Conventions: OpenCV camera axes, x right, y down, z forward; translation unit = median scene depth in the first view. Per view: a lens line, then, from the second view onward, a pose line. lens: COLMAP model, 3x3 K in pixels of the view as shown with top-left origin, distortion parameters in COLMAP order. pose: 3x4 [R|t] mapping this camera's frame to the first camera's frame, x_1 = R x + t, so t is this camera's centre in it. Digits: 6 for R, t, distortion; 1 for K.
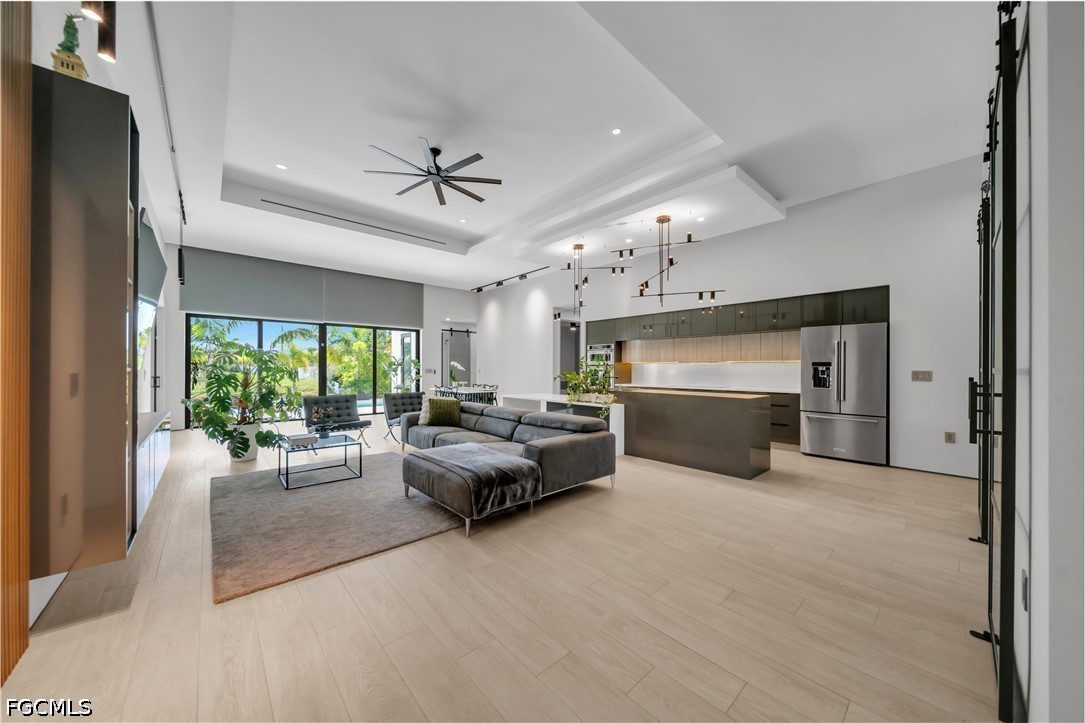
lens RADIAL K [[375.2, 0, 546.5], [0, 375.2, 366.1], [0, 0, 1]] dist [0.001706, -0.001409]
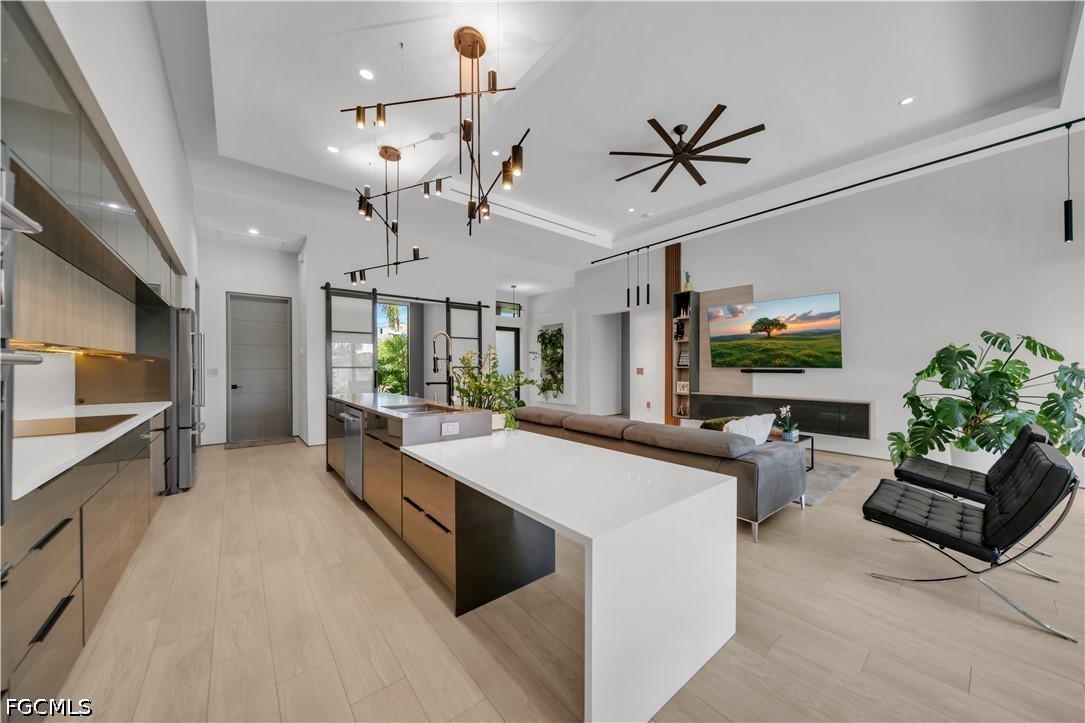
lens RADIAL K [[375.2, 0, 544.1], [0, 375.2, 366.1], [0, 0, 1]] dist [0.001706, -0.001409]
pose [[-0.998924, 0.002417, 0.046313, -0.007121], [0.001954, 0.999948, -0.010035, 0.013204], [-0.046334, -0.009934, -0.998877, 1.693844]]
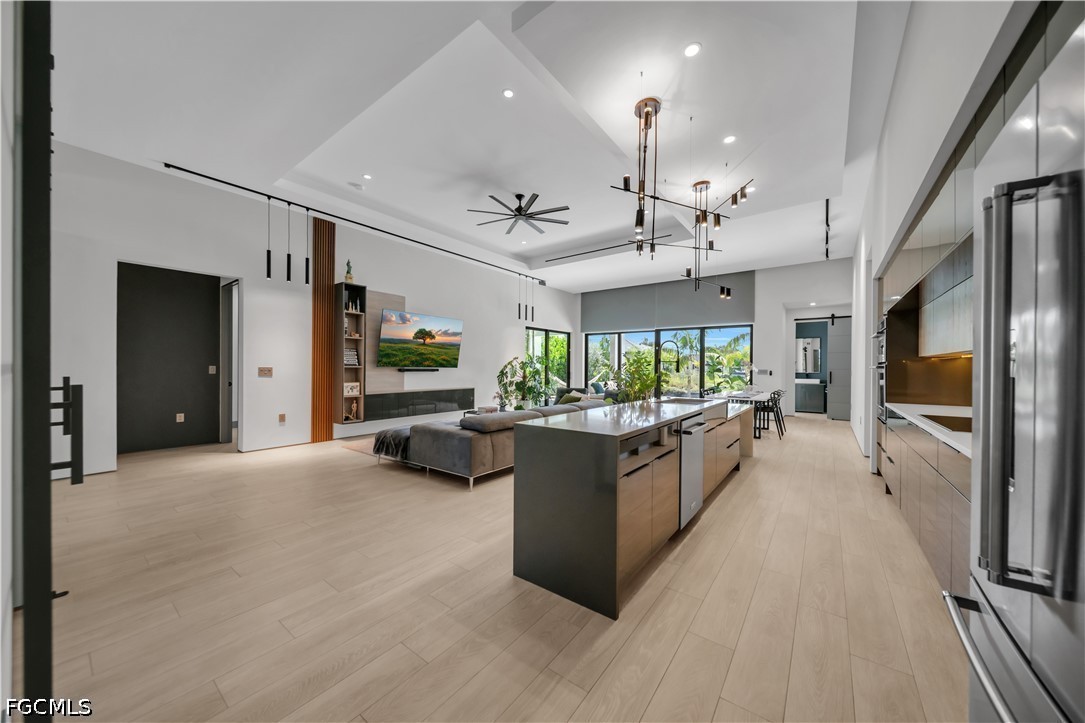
lens RADIAL K [[375.2, 0, 546.9], [0, 375.2, 367.6], [0, 0, 1]] dist [0.001706, -0.001409]
pose [[0.194664, 0.001154, -0.980869, 0.850872], [0.000531, 0.999999, 0.001282, 0.004746], [0.980870, -0.000771, 0.194663, 0.742060]]
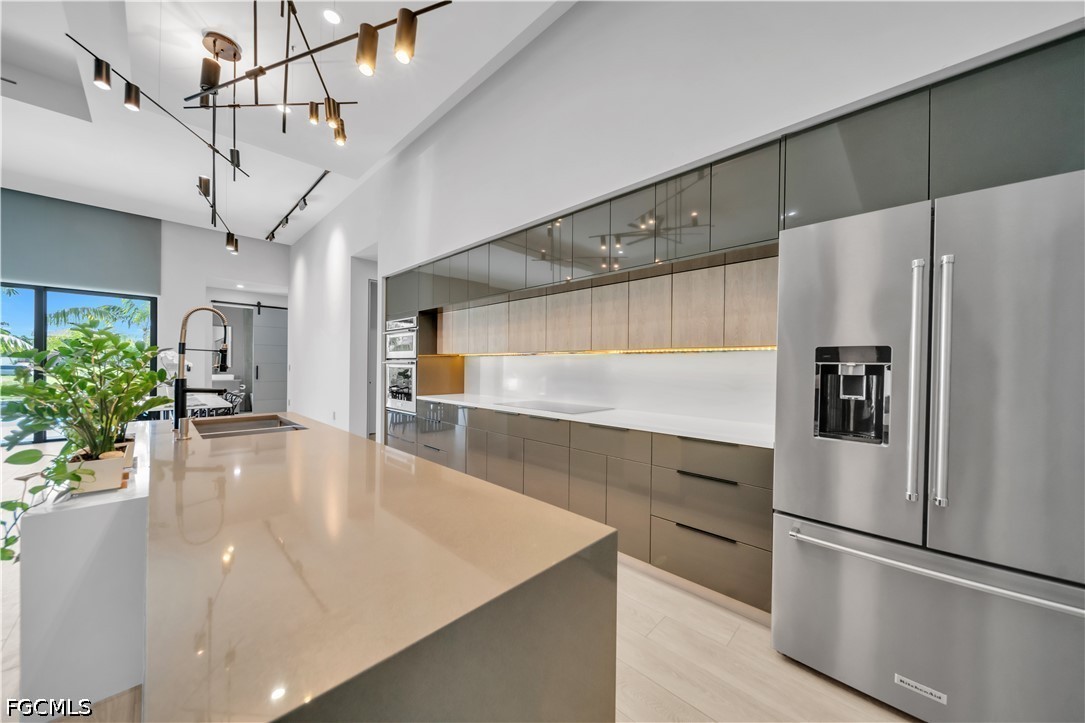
lens RADIAL K [[375.2, 0, 544.7], [0, 375.2, 368.8], [0, 0, 1]] dist [0.001706, -0.001409]
pose [[0.997476, 0.009821, 0.070321, 0.481781], [-0.010786, 0.999852, 0.013368, 0.004167], [-0.070180, -0.014093, 0.997435, 0.730309]]
